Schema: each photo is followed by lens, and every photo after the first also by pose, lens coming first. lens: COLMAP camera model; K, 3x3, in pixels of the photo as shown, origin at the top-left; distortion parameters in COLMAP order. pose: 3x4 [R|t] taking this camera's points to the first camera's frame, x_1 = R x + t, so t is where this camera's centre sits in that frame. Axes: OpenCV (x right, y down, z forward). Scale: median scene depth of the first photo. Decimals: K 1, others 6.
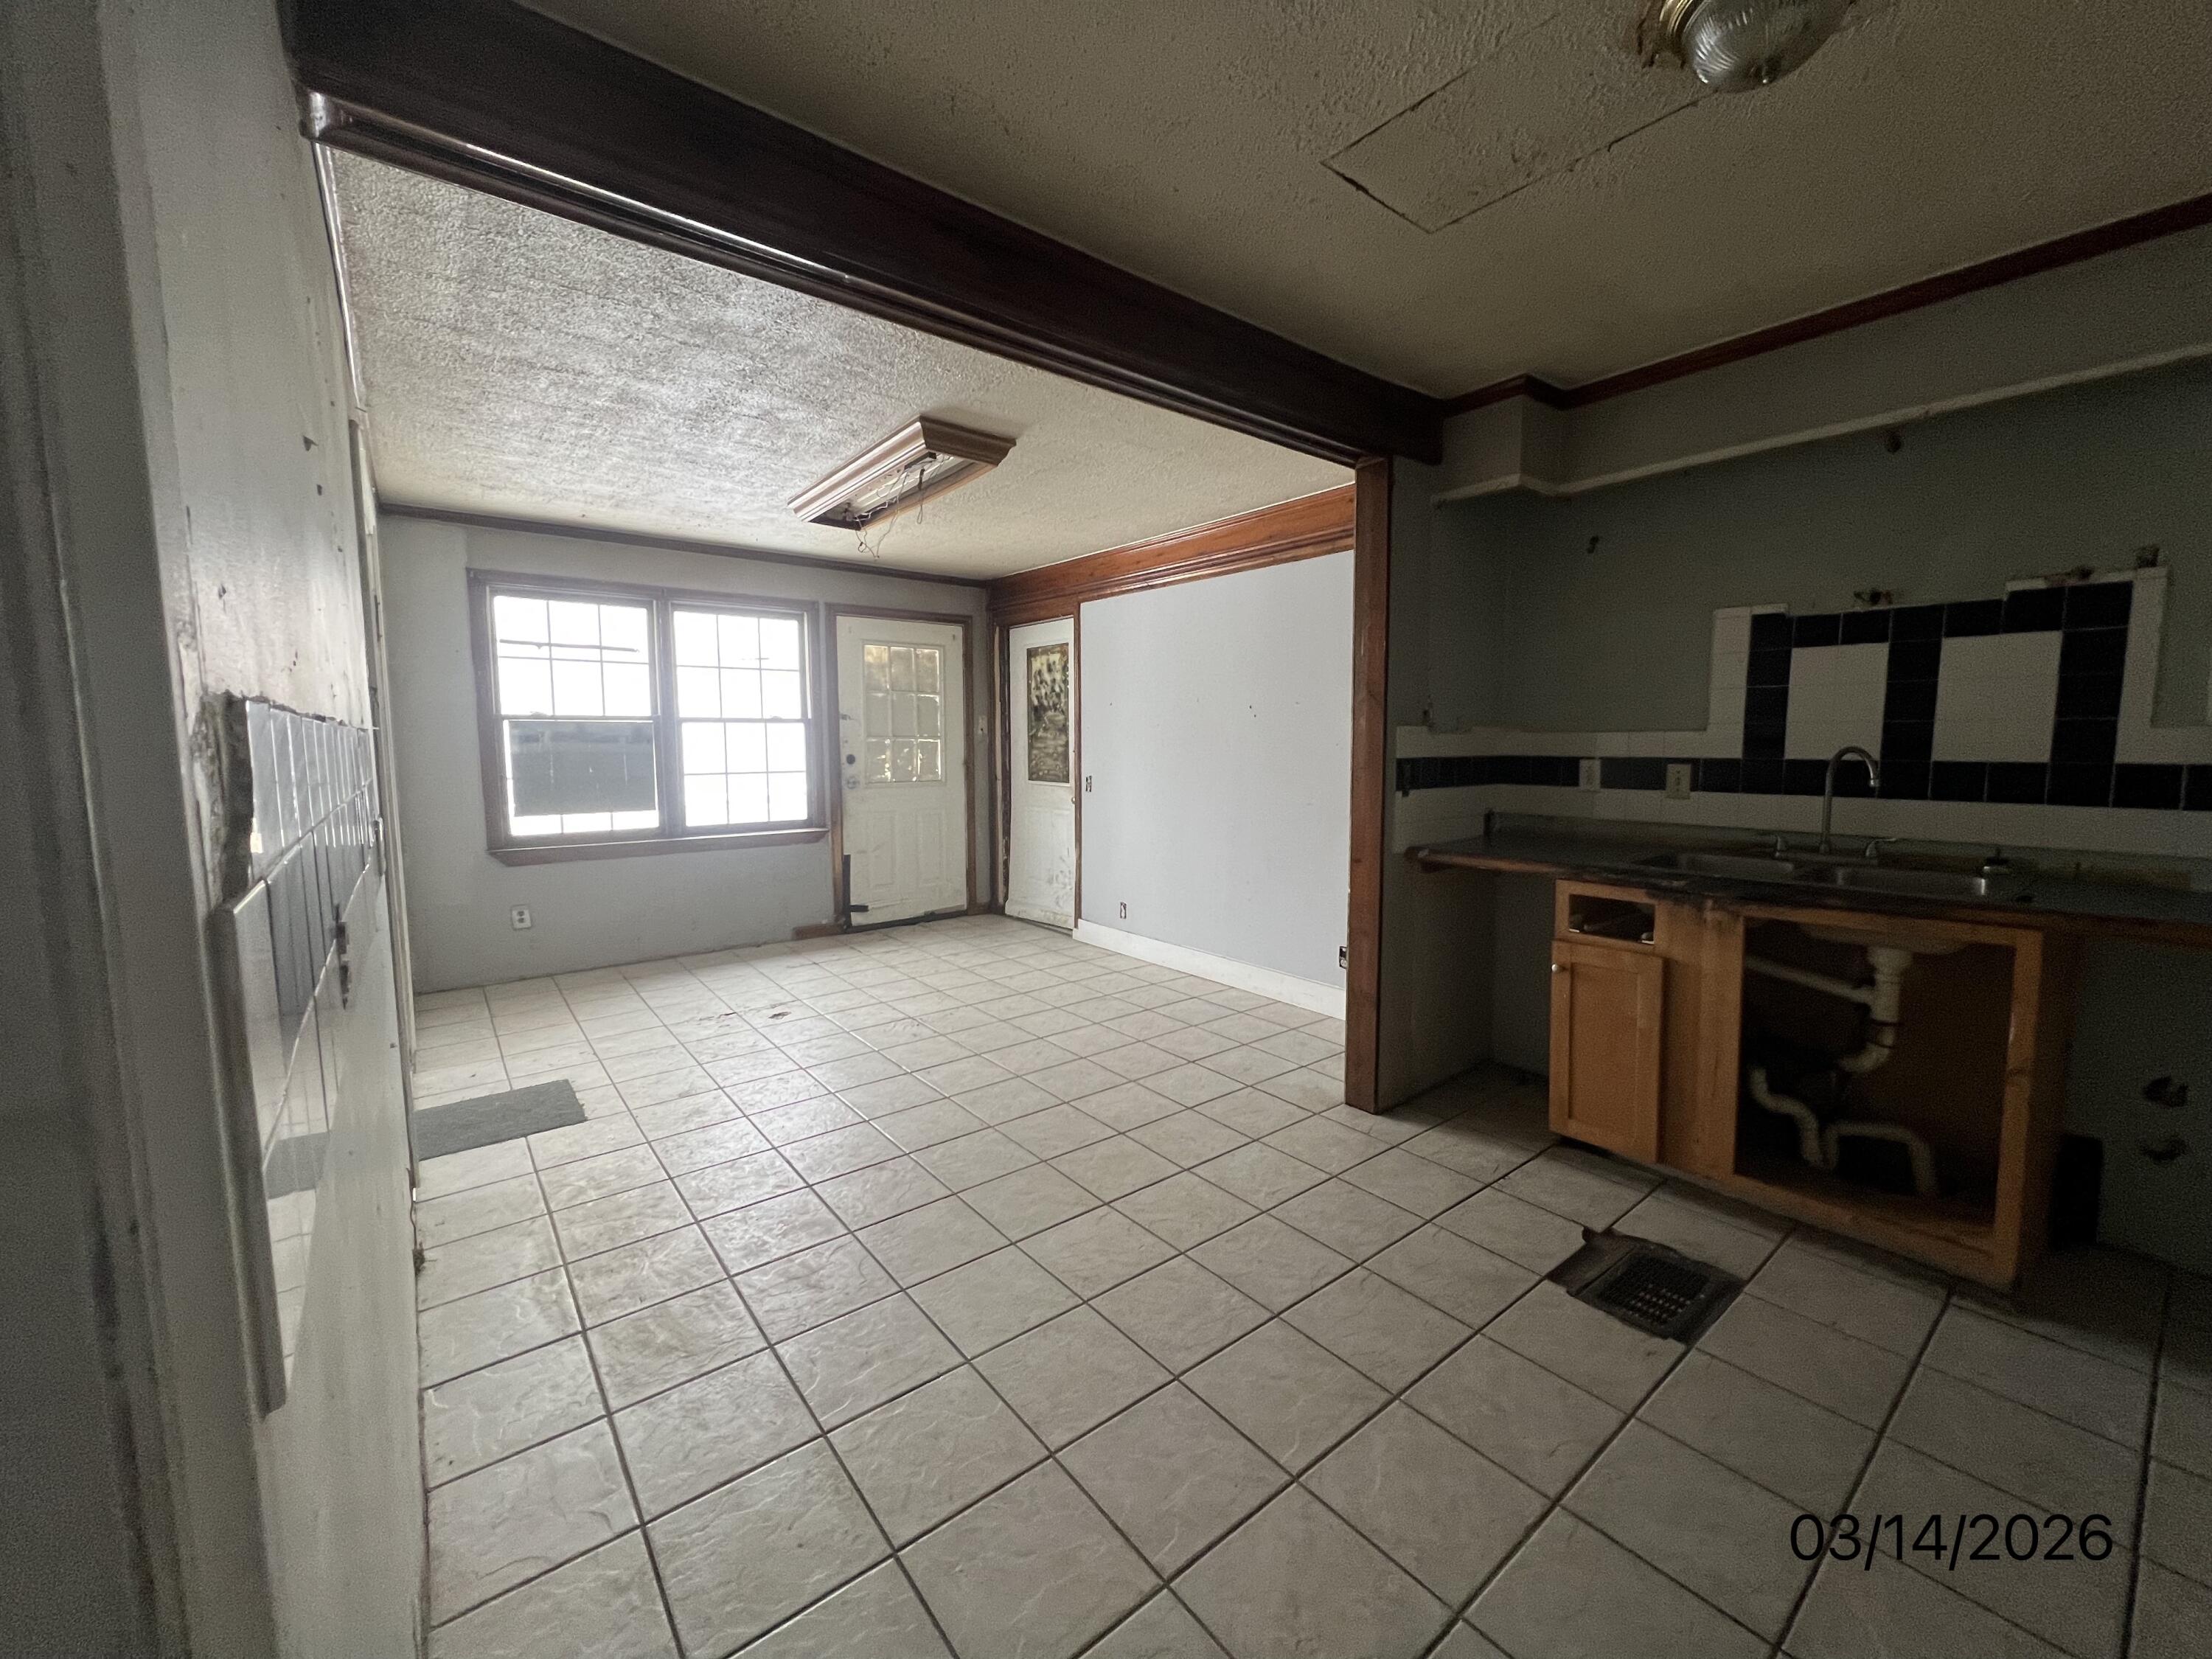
lens RADIAL K [[881.2, 0, 1103.2], [0, 881.2, 822.3], [0, 0, 1]] dist [0.001420, -0.000786]
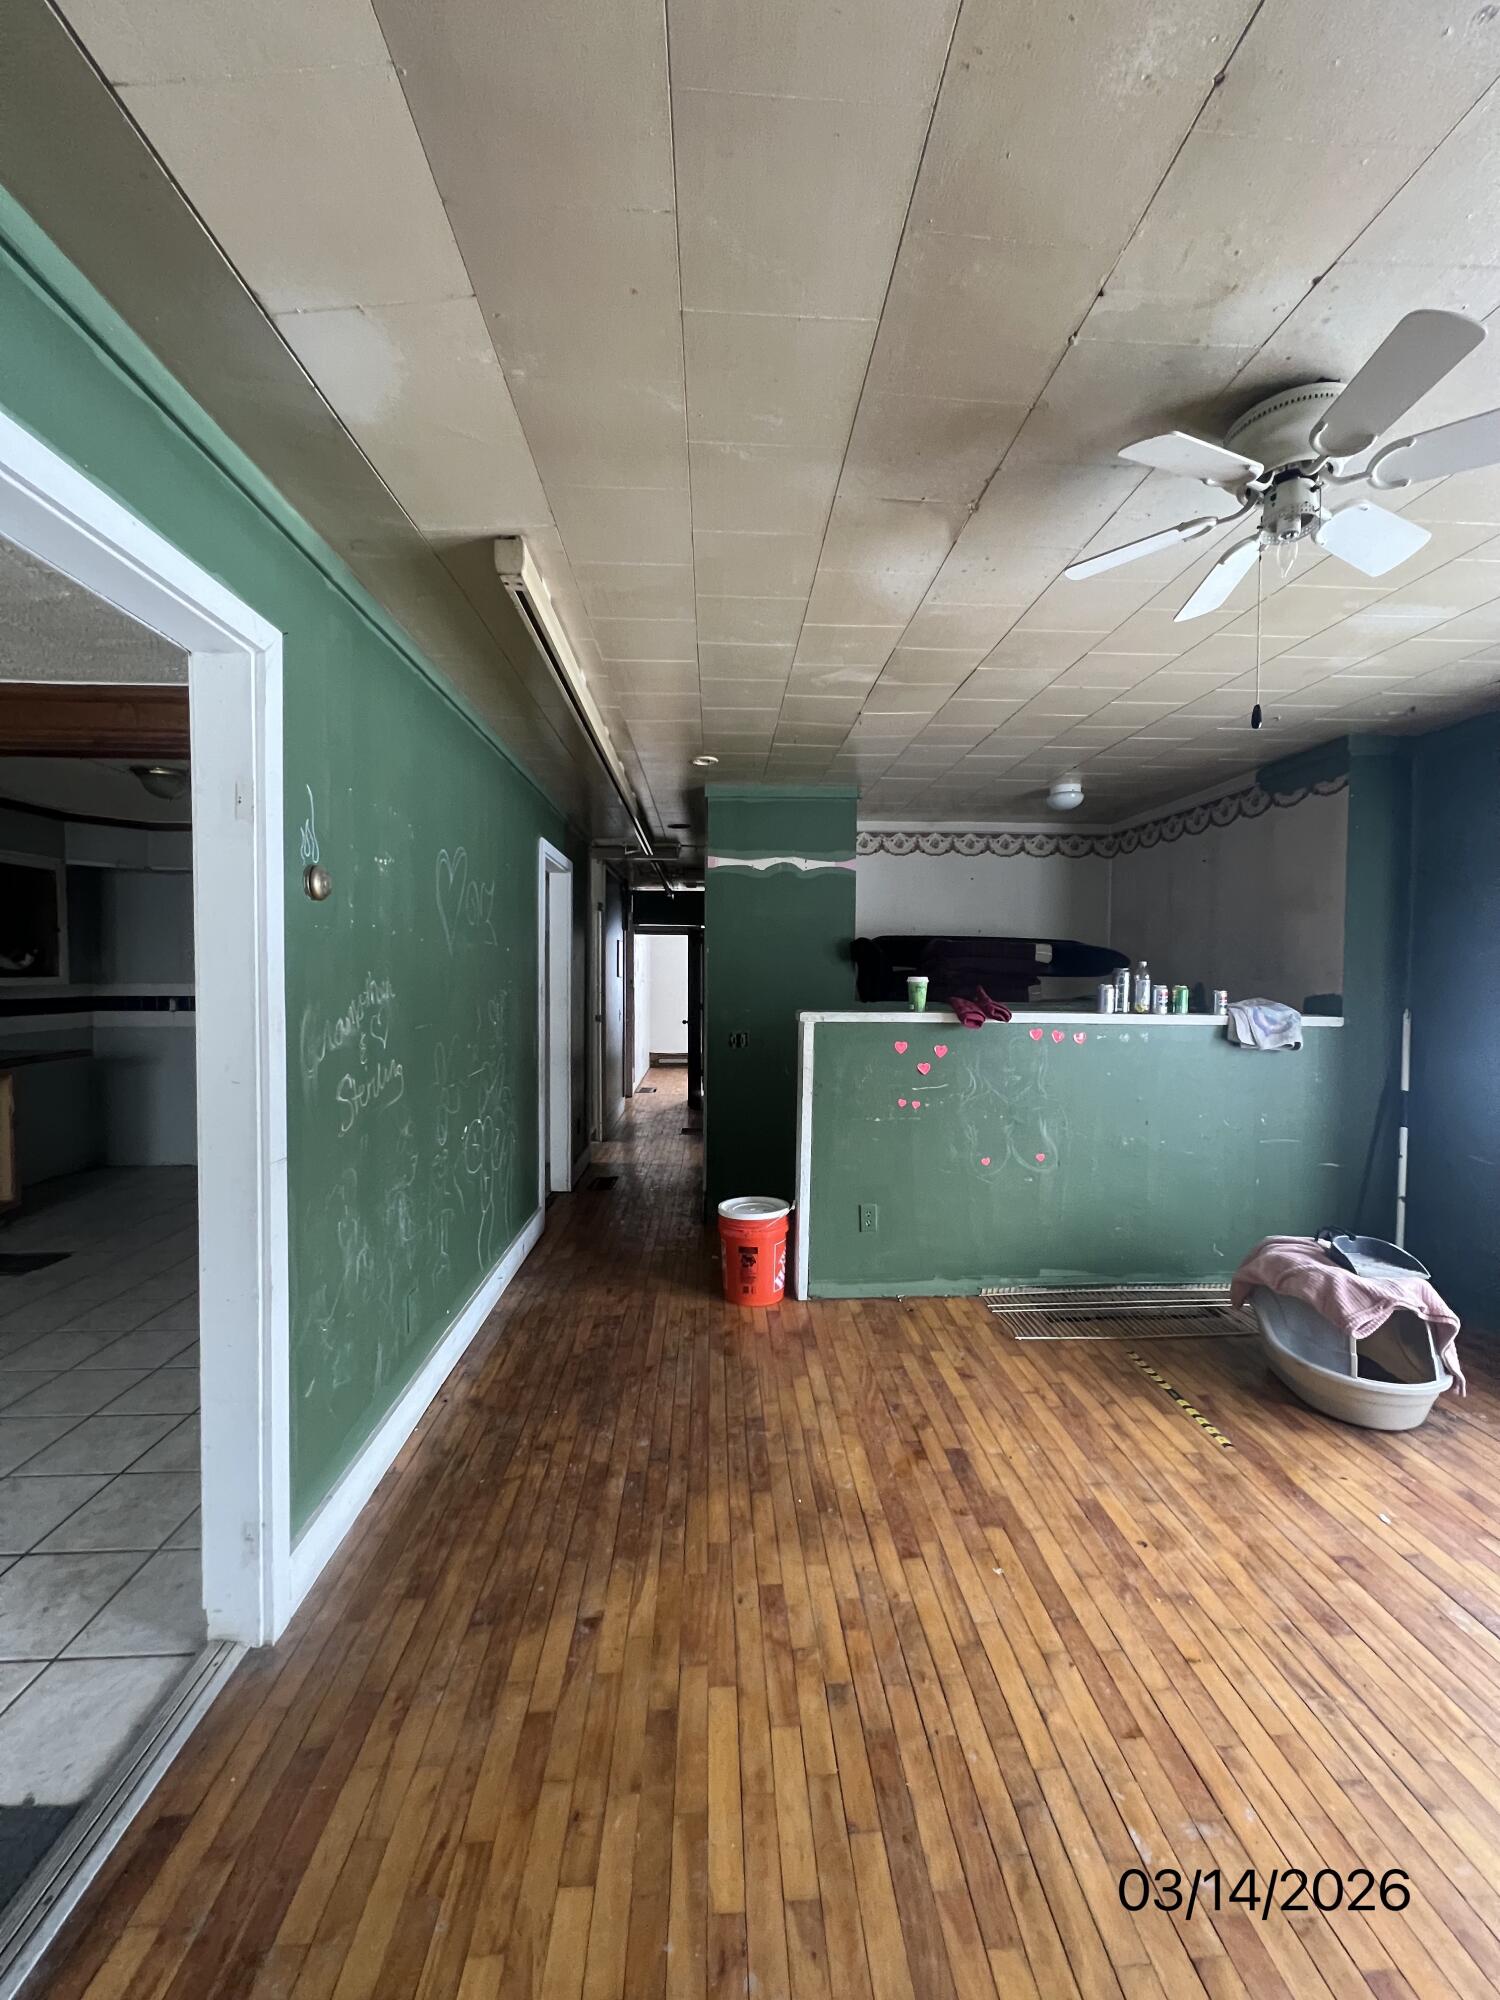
lens RADIAL K [[796.7, 0, 759.4], [0, 796.7, 998.9], [0, 0, 1]] dist [0.001420, -0.000786]
pose [[-0.821297, -0.014394, 0.570319, -1.029569], [0.053717, 0.993289, 0.102426, -0.099158], [-0.567966, 0.114758, -0.815012, 0.815704]]
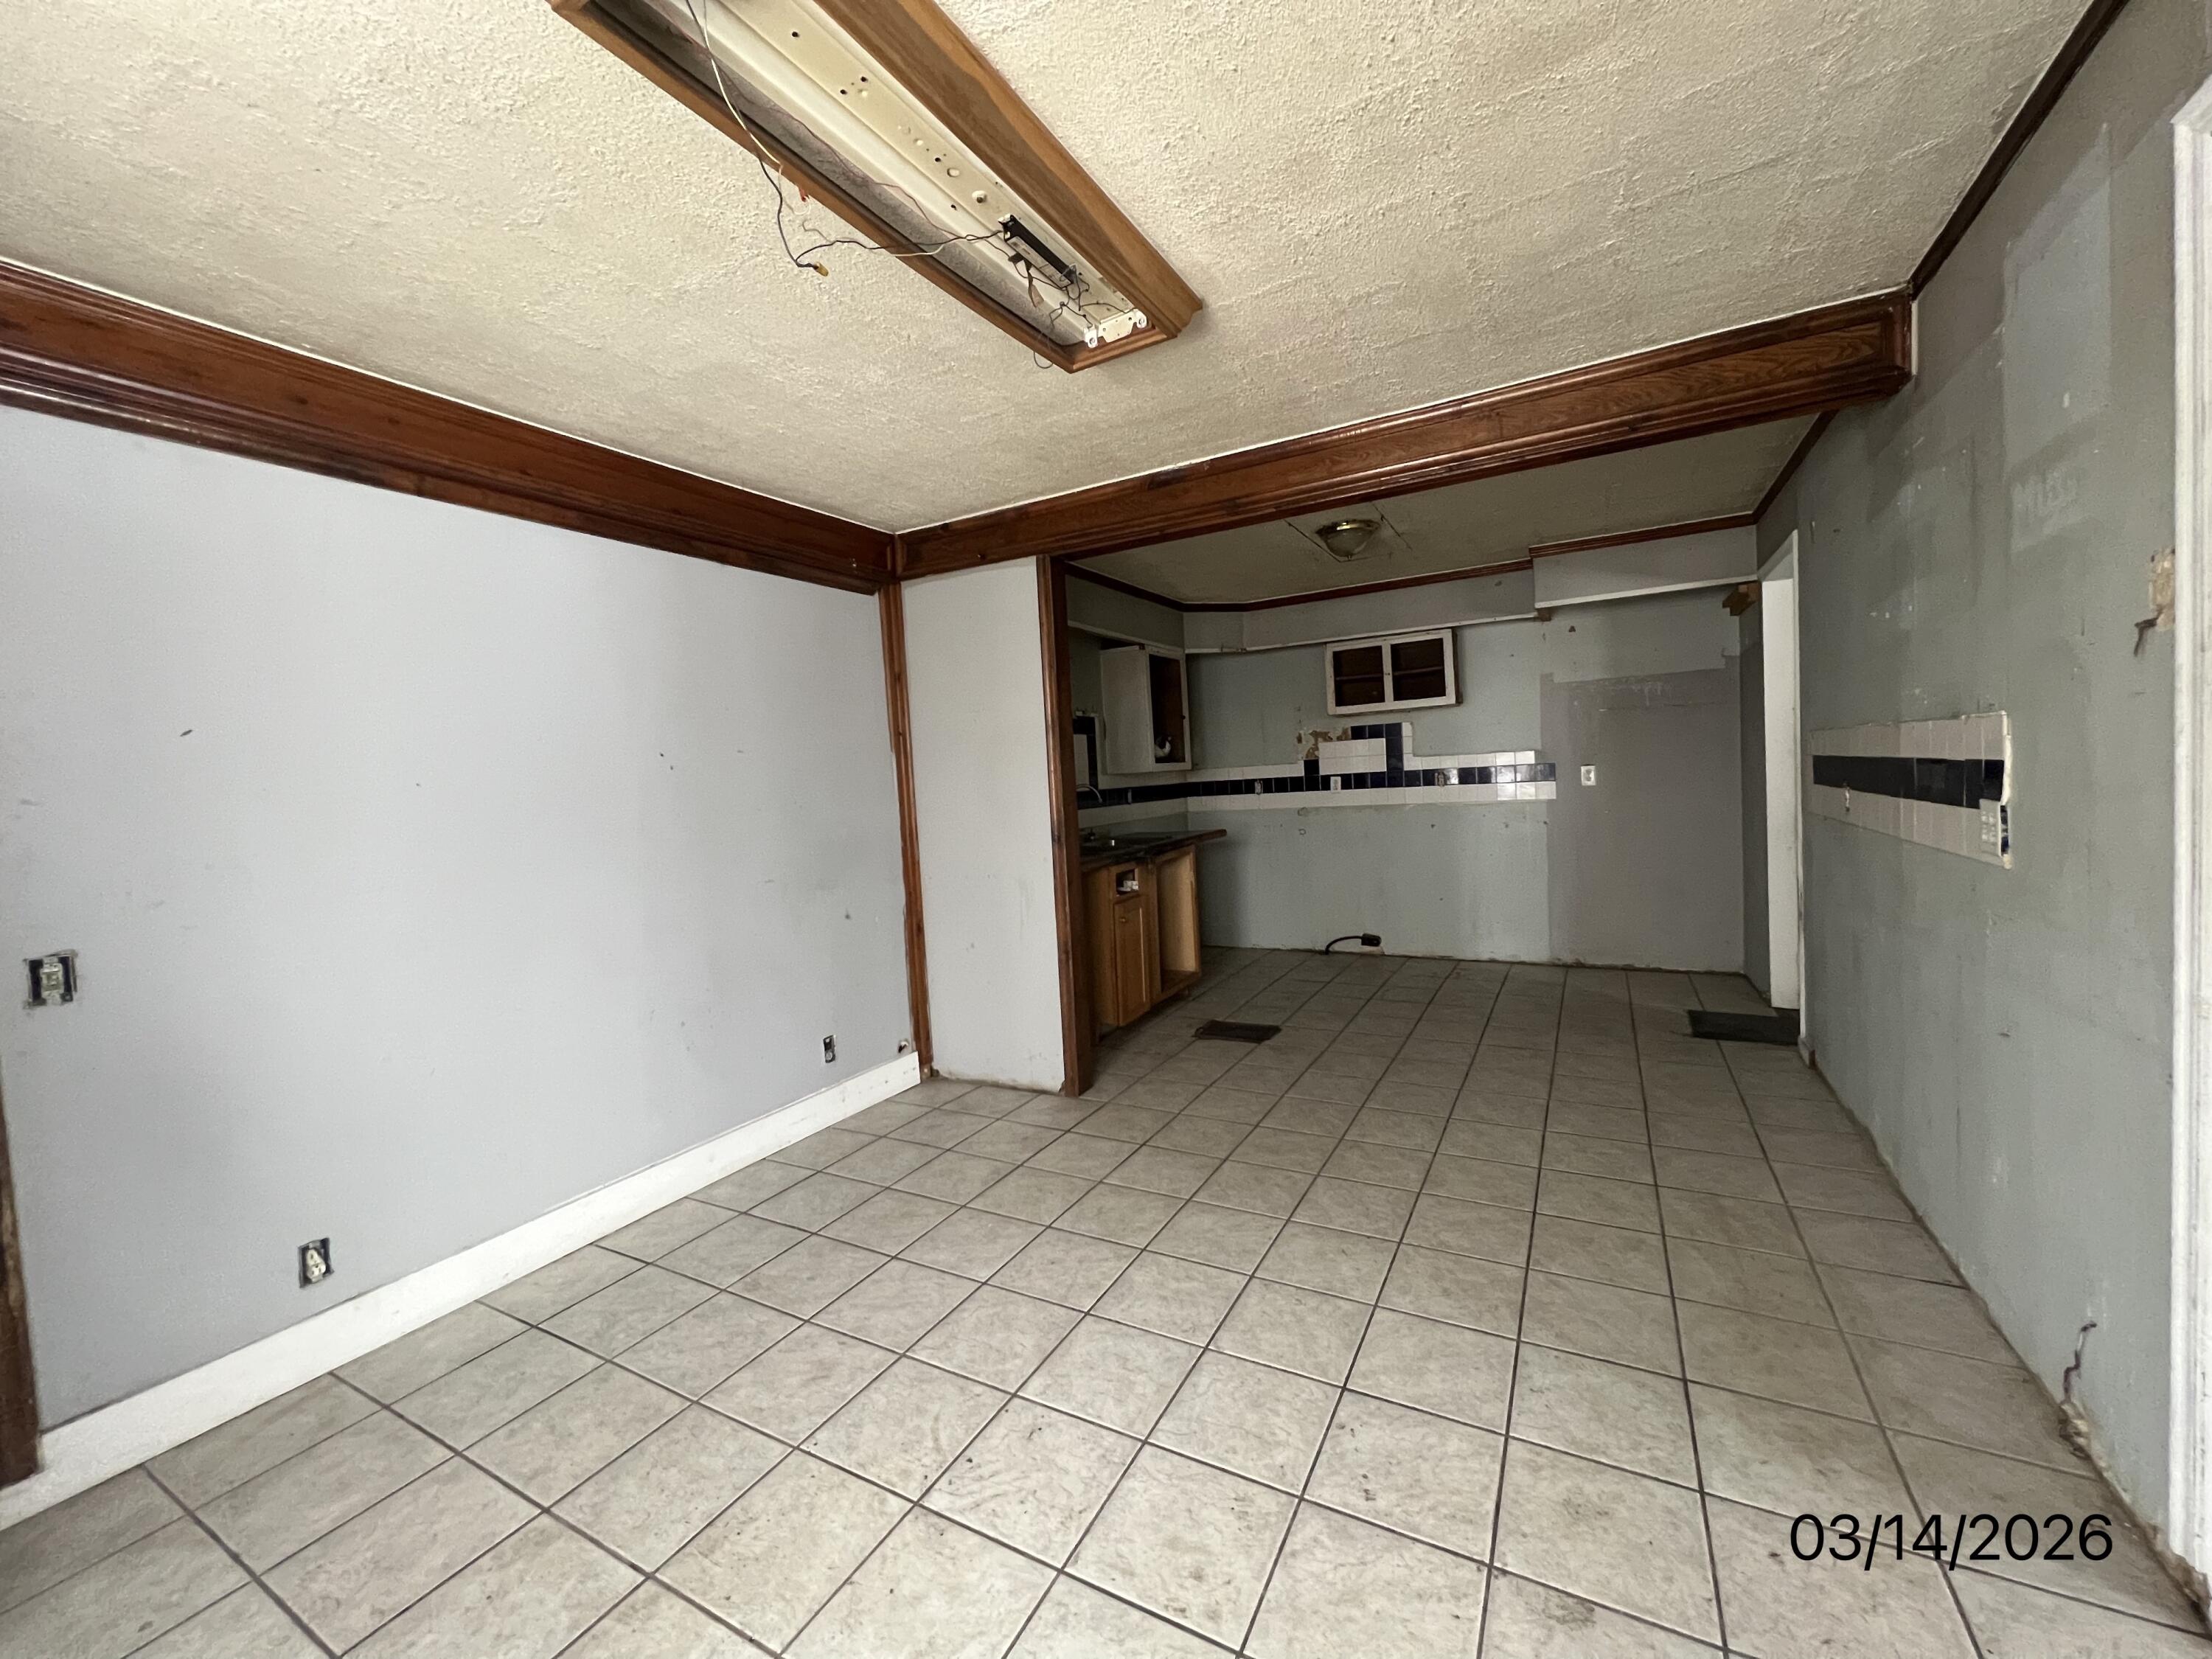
lens RADIAL K [[881.2, 0, 1101.3], [0, 881.2, 827.9], [0, 0, 1]] dist [0.001420, -0.000786]
pose [[-0.387904, -0.022797, 0.921418, -0.664430], [0.144856, 0.985763, 0.085372, -0.102129], [-0.910246, 0.166589, -0.379079, 1.133853]]
